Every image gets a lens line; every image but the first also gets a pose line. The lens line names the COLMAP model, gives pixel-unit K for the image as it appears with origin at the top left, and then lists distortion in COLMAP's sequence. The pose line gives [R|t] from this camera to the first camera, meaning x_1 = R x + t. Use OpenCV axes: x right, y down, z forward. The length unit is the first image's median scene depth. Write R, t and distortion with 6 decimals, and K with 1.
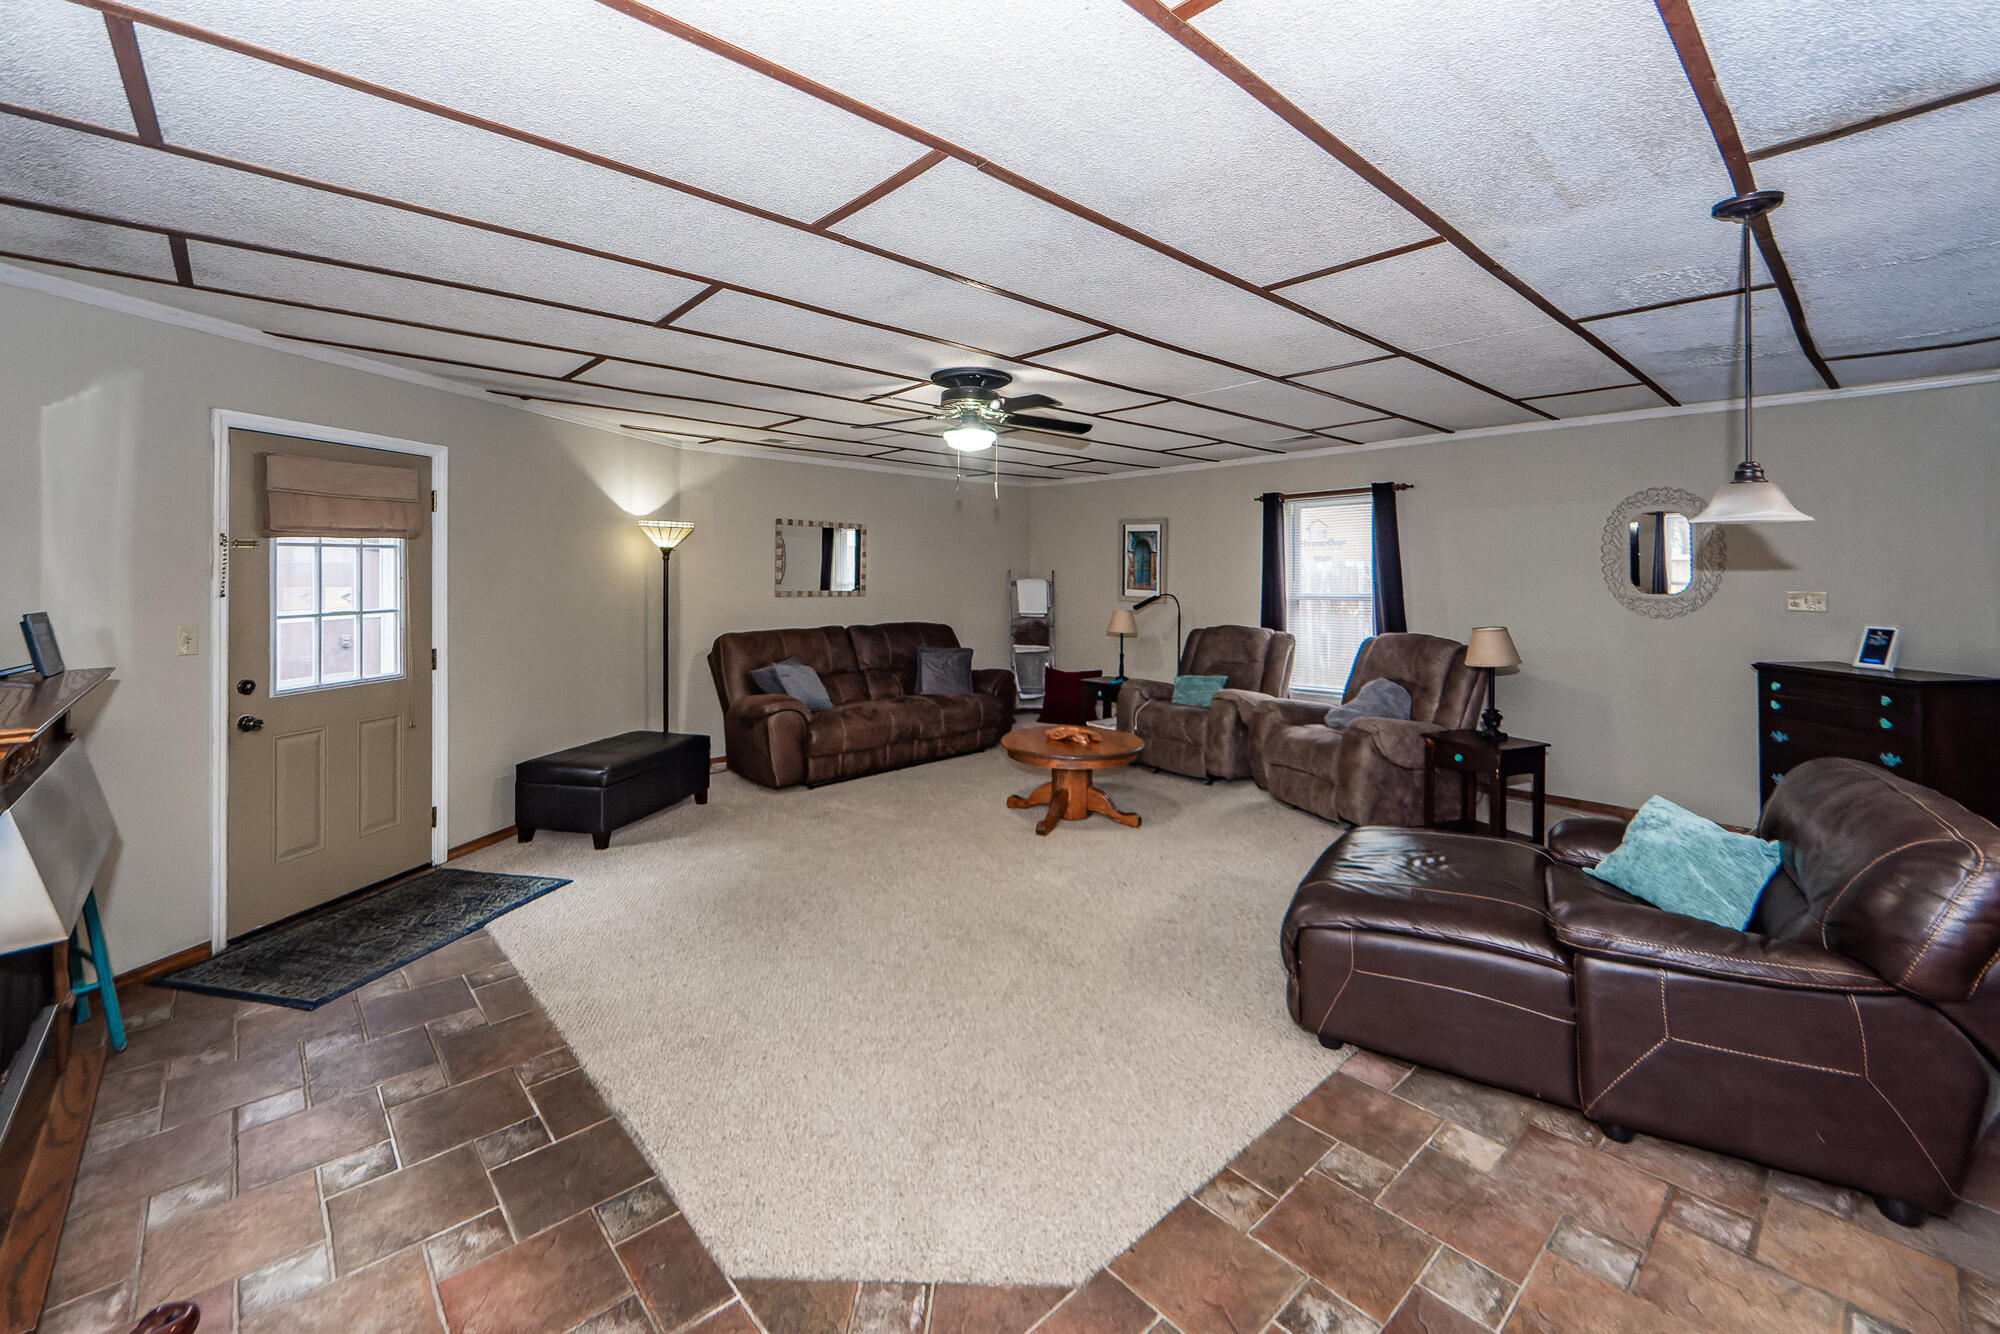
lens RADIAL K [[842.3, 0, 999.9], [0, 842.3, 564.7], [0, 0, 1]] dist [0.021230, -0.000080]
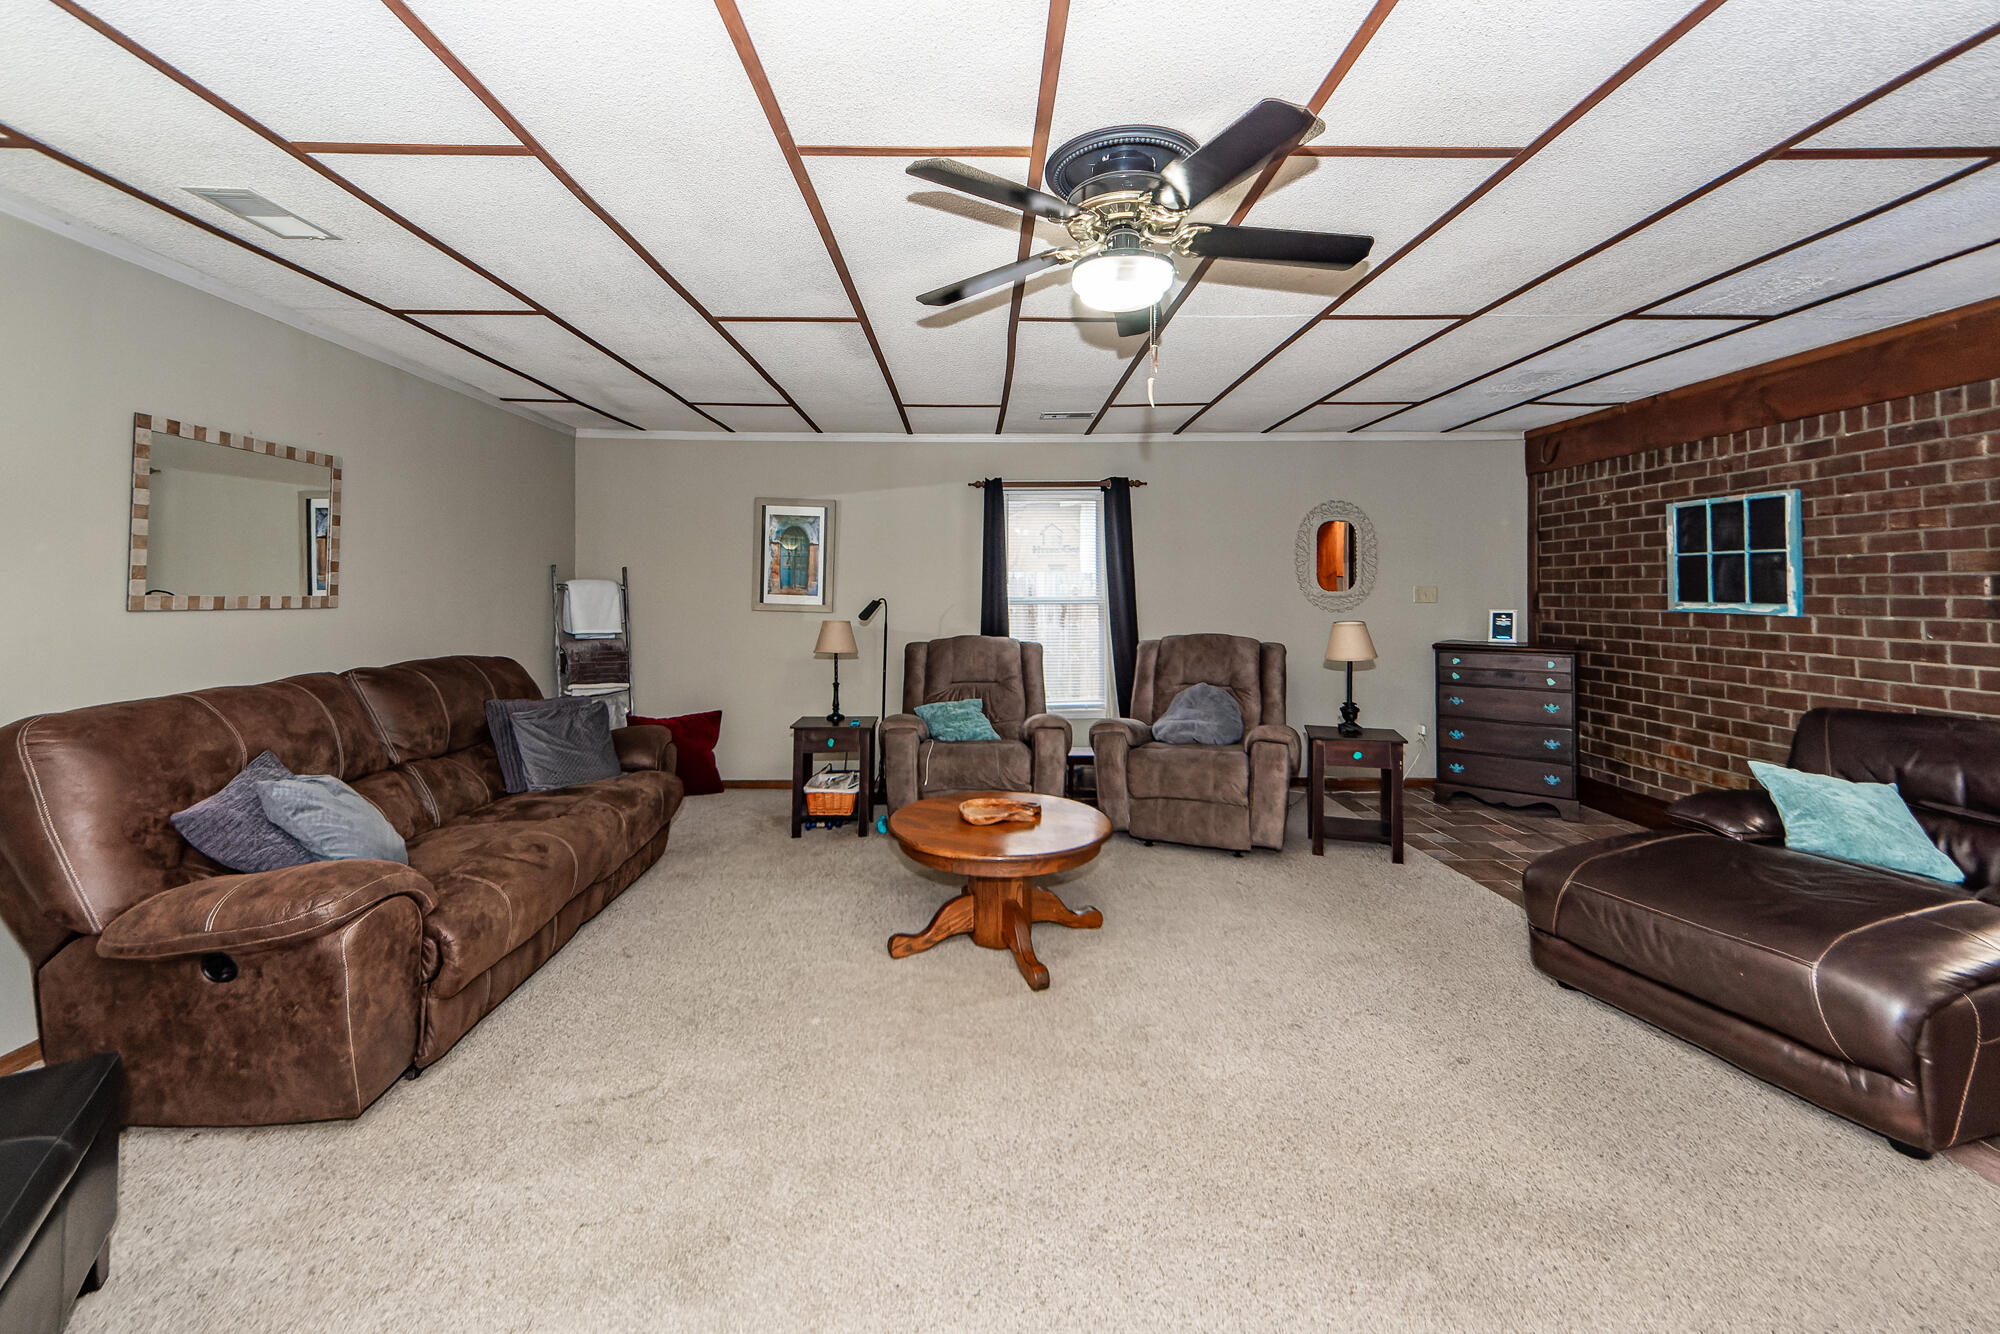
lens RADIAL K [[821.4, 0, 1001.3], [0, 821.4, 569.3], [0, 0, 1]] dist [0.033354, -0.010108]
pose [[0.658938, 0.019538, 0.751943, -0.460681], [-0.008548, 0.999793, -0.018487, 0.034791], [-0.752148, 0.005754, 0.658969, 0.691753]]
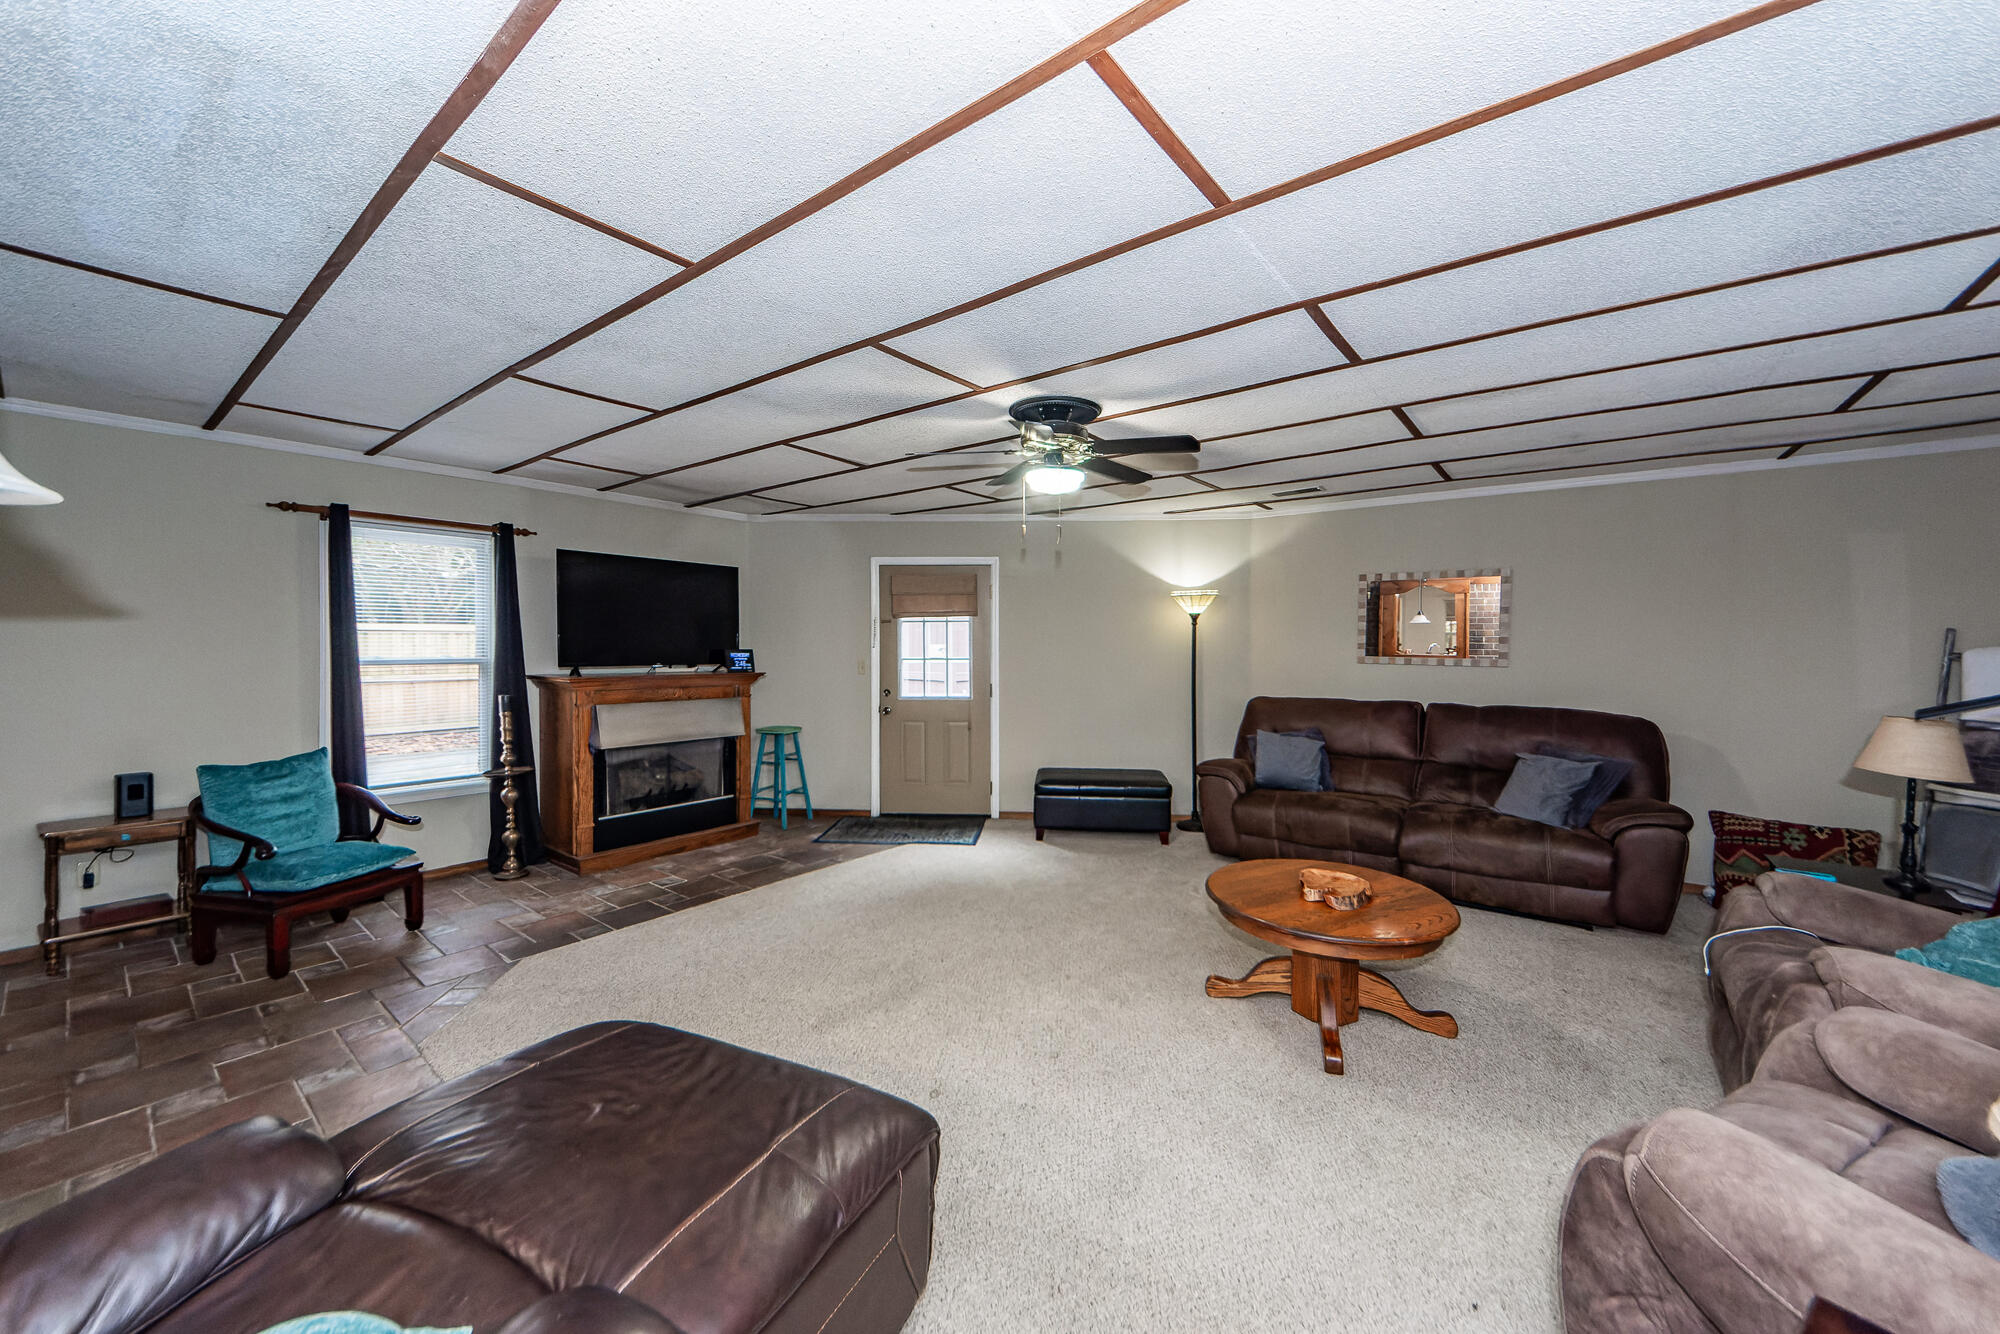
lens RADIAL K [[740.9, 0, 999.4], [0, 740.9, 639.1], [0, 0, 1]] dist [0.007658, -0.000439]
pose [[0.154250, -0.007006, -0.988007, 0.720781], [0.011402, 0.999921, -0.005311, 0.022503], [0.987966, -0.010446, 0.154317, 0.795030]]
